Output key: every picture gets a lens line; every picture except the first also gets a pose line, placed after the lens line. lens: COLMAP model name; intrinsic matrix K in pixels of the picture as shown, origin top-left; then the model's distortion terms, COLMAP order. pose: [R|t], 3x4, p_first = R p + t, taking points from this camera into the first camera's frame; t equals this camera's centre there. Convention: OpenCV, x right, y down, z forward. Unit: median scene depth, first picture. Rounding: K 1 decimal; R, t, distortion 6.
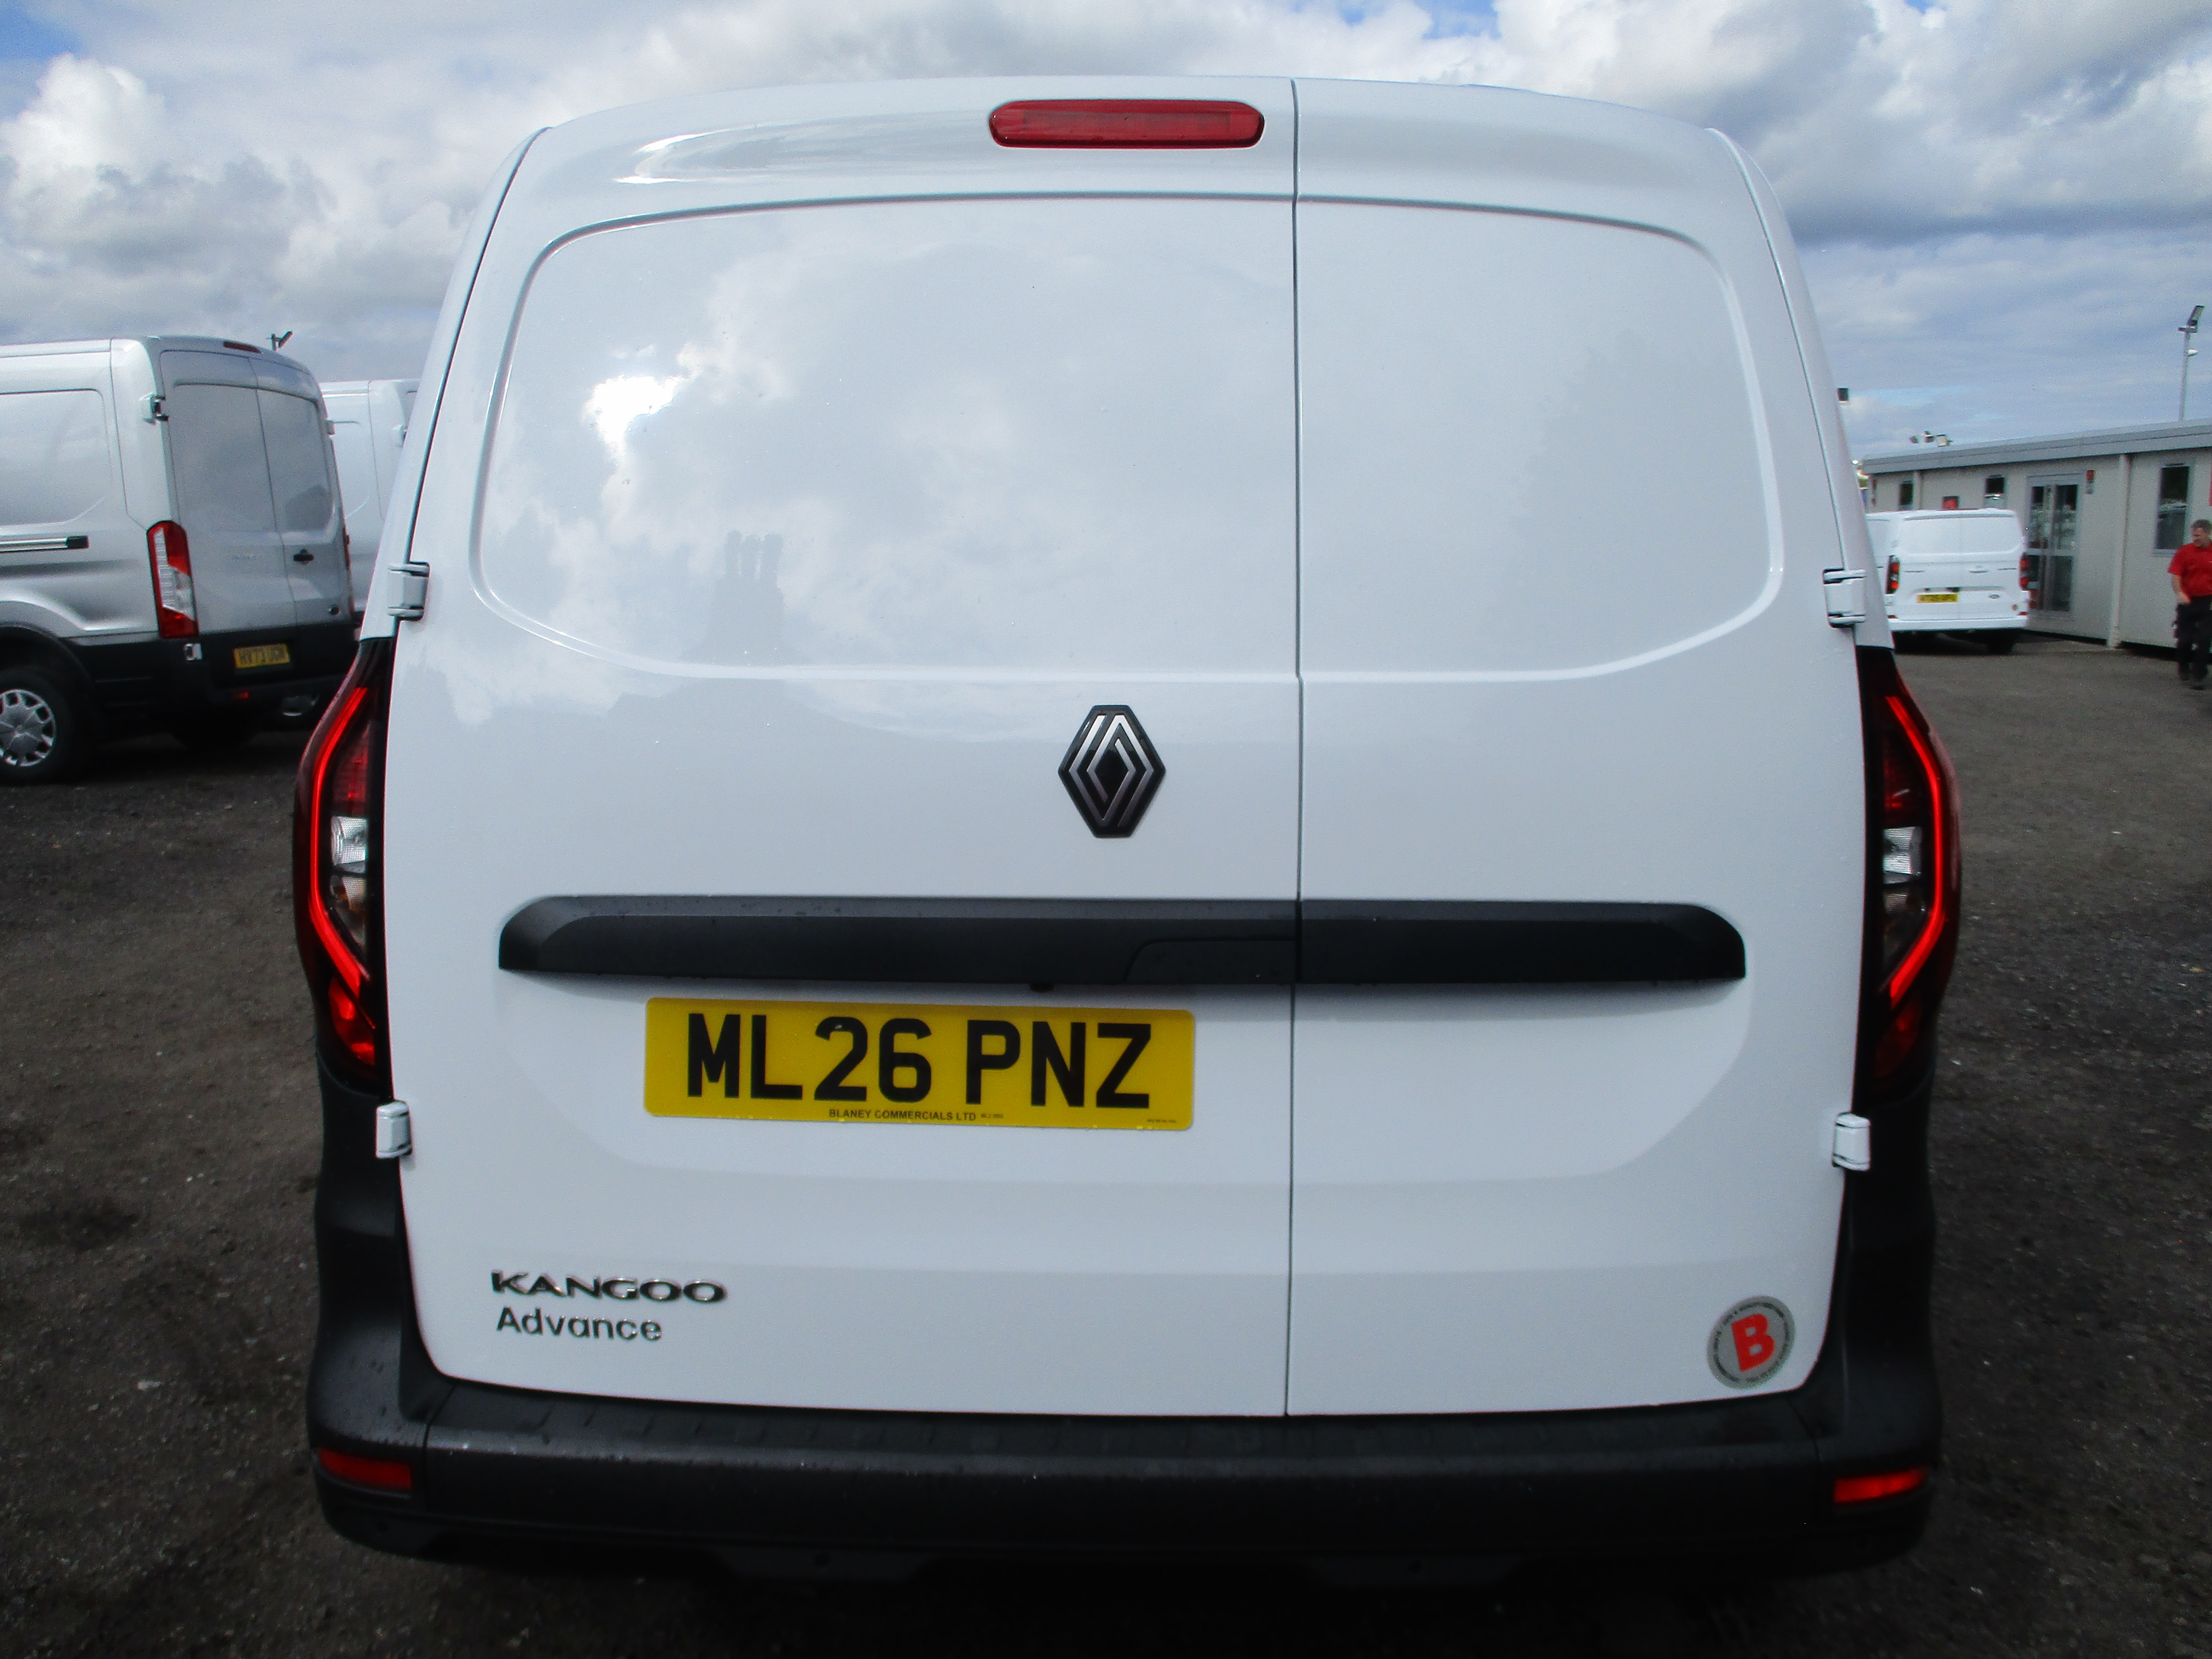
lens RADIAL K [[1847.6, 0, 1106.0], [0, 1847.6, 829.5], [0, 0, 1]] dist [-0.029725, 0.023602]
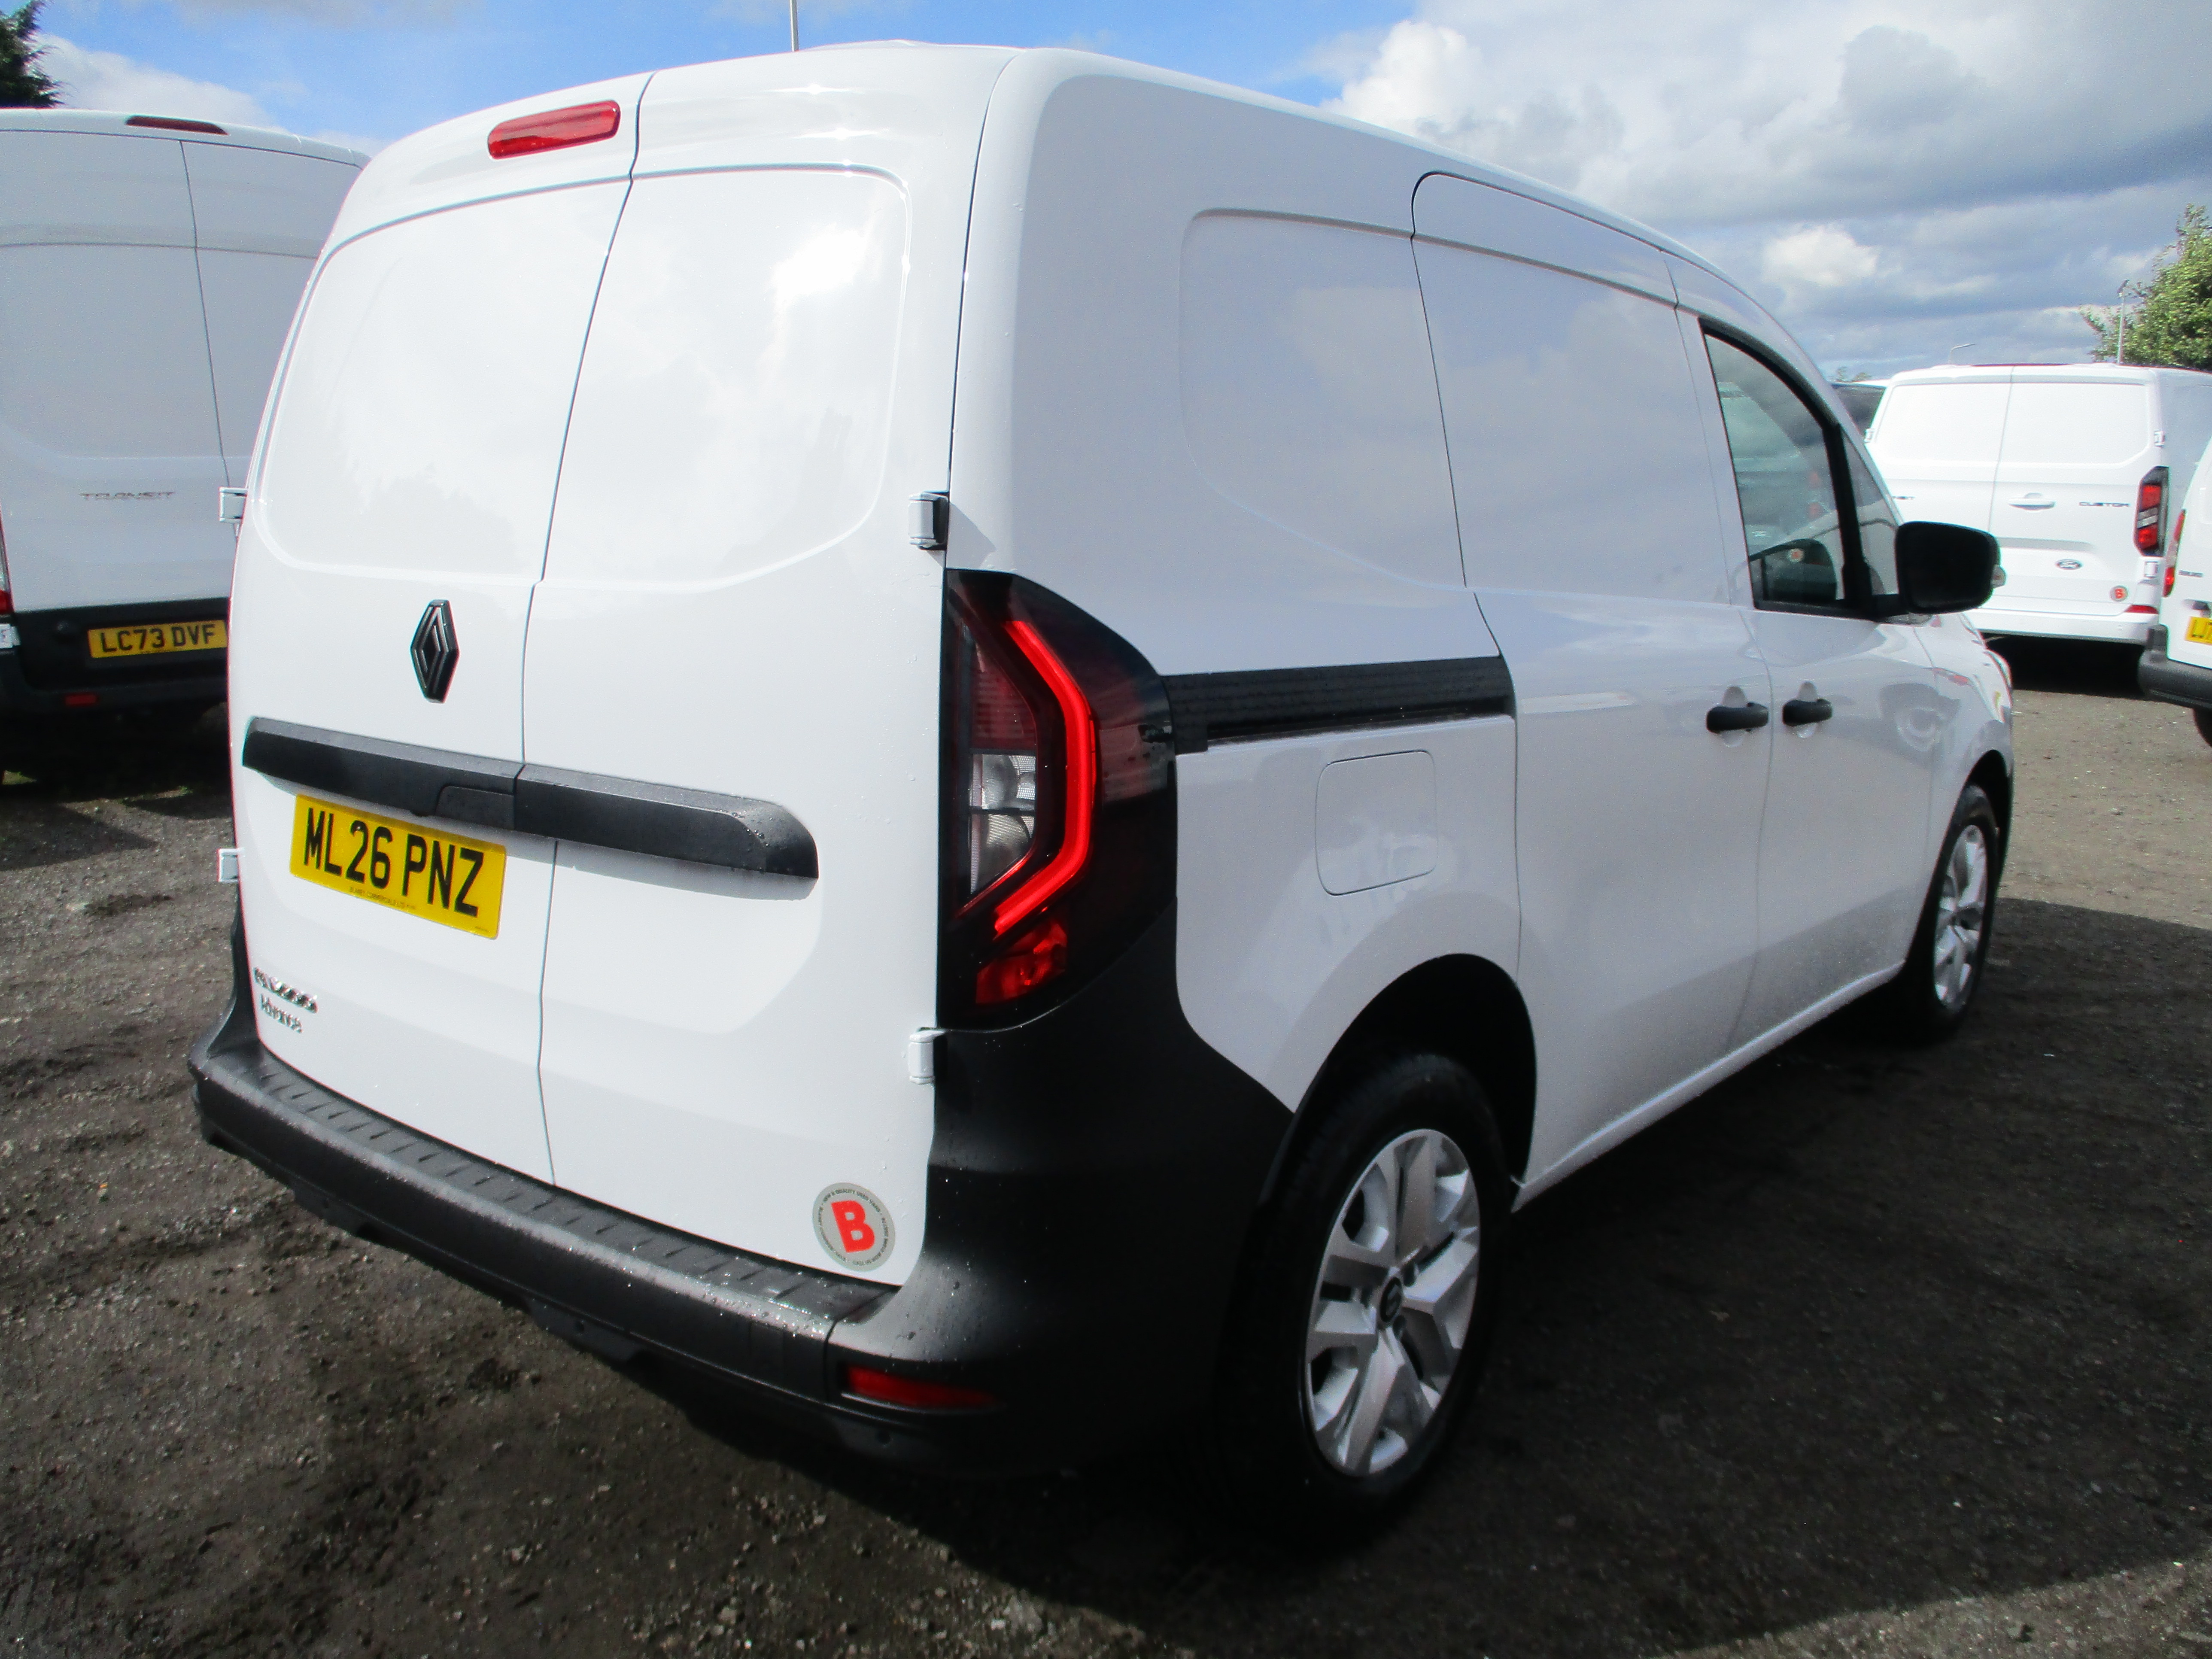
lens RADIAL K [[1847.6, 0, 1106.0], [0, 1847.6, 829.5], [0, 0, 1]] dist [-0.029725, 0.023602]
pose [[0.786450, 0.114958, -0.606862, 1.120296], [-0.088930, 0.993365, 0.072926, -0.041033], [0.611218, -0.003385, 0.791455, 0.254624]]
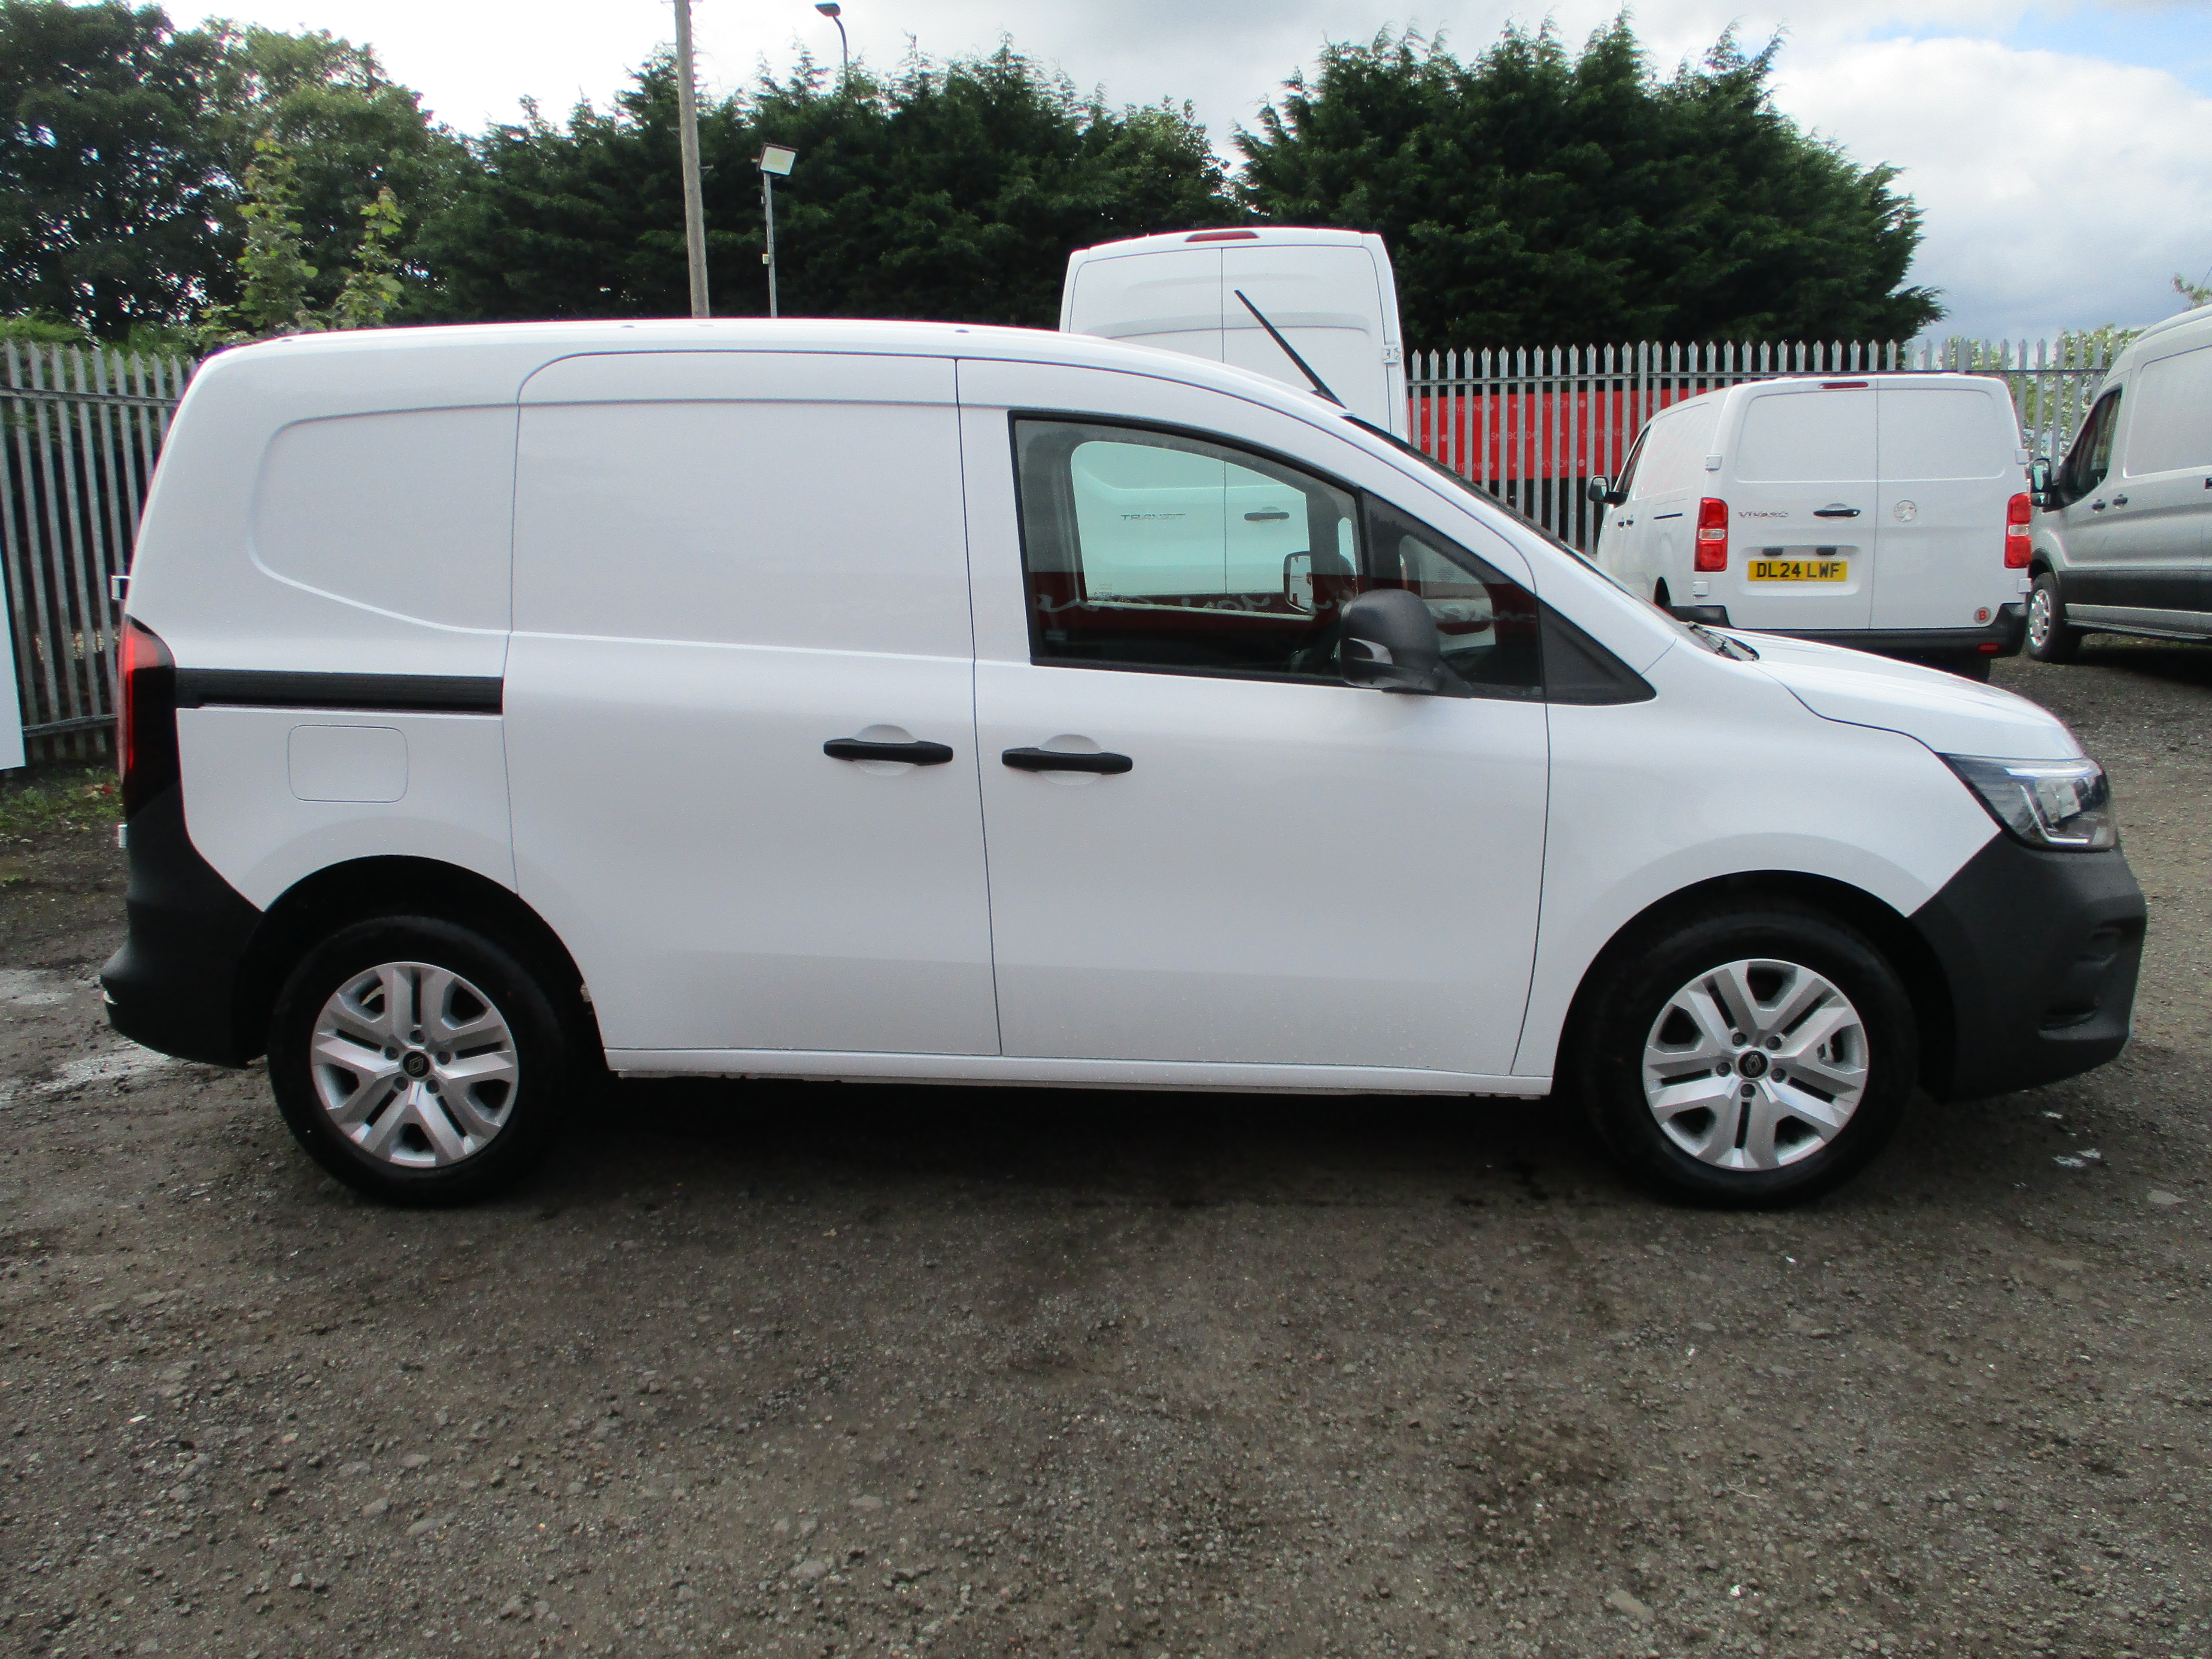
lens RADIAL K [[1847.6, 0, 1106.0], [0, 1847.6, 829.5], [0, 0, 1]] dist [-0.029725, 0.023602]
pose [[-0.047558, 0.185467, -0.981499, 2.704640], [-0.122044, 0.974170, 0.189995, -0.445418], [0.991385, 0.128822, -0.023695, 2.471935]]
